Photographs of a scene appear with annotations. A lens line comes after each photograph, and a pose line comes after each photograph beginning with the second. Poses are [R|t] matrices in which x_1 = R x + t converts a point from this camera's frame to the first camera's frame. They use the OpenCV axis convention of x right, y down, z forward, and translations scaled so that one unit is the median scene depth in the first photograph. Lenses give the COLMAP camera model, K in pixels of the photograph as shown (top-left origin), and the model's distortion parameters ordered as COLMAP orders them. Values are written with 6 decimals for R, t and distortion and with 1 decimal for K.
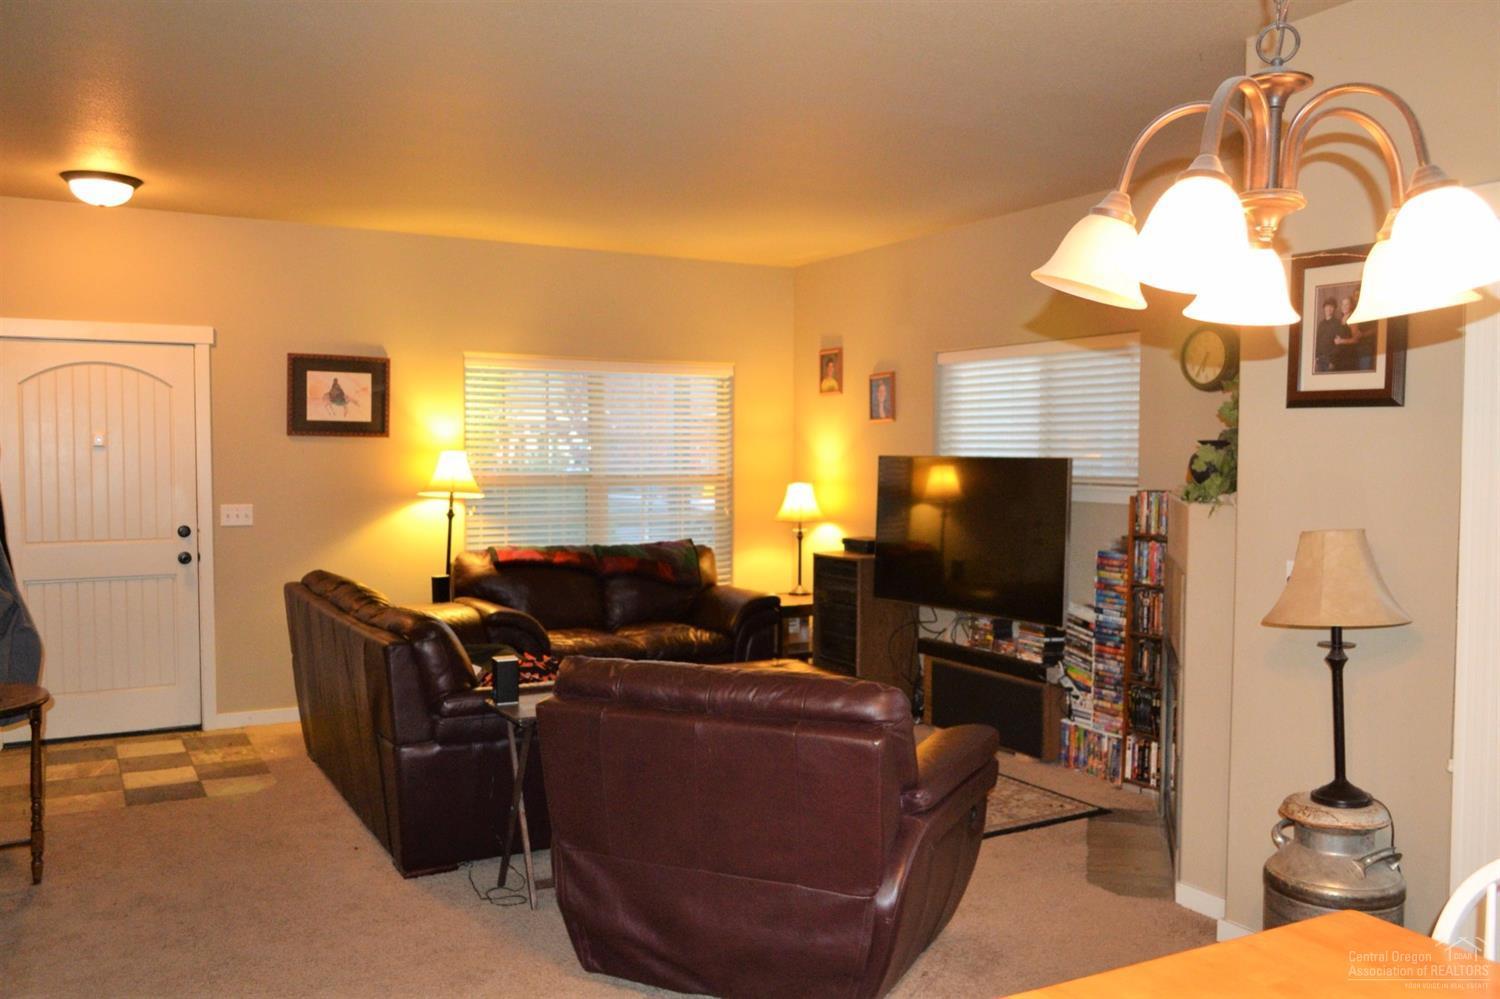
lens RADIAL K [[1220.9, 0, 750.0], [0, 1220.9, 499.5], [0, 0, 1]] dist [0.000773, -0.001072]
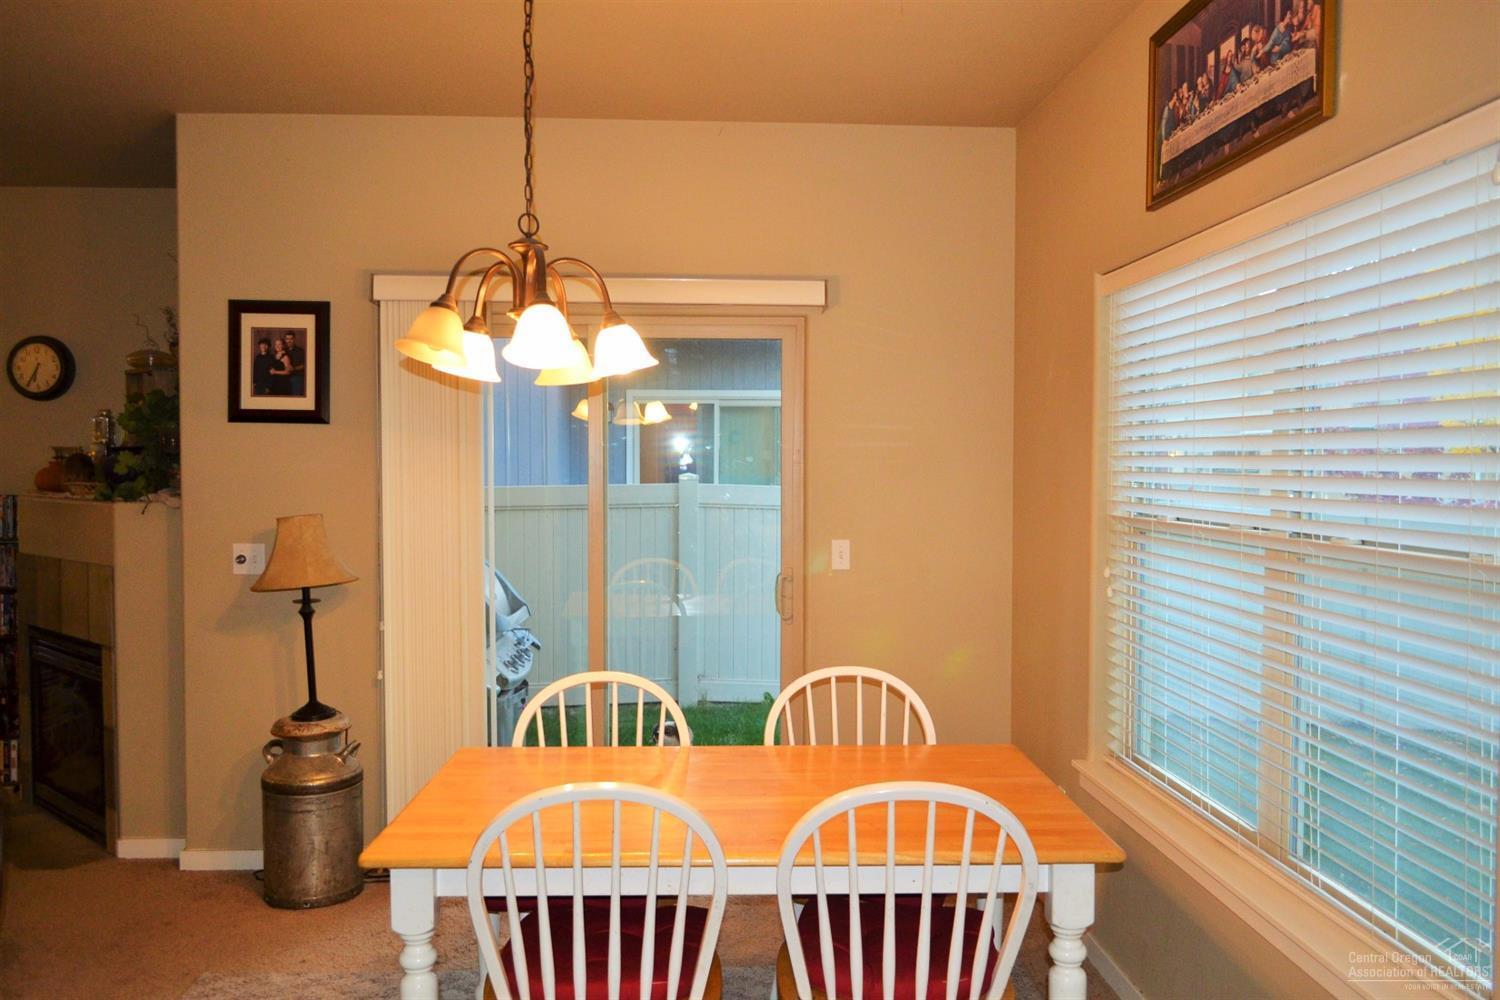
lens RADIAL K [[1220.9, 0, 750.0], [0, 1220.9, 500.0], [0, 0, 1]] dist [0.000773, -0.001072]
pose [[0.450928, -0.033030, 0.891949, -0.483587], [0.036370, 0.999165, 0.018613, 0.001273], [-0.891819, 0.024047, 0.451753, -0.043277]]
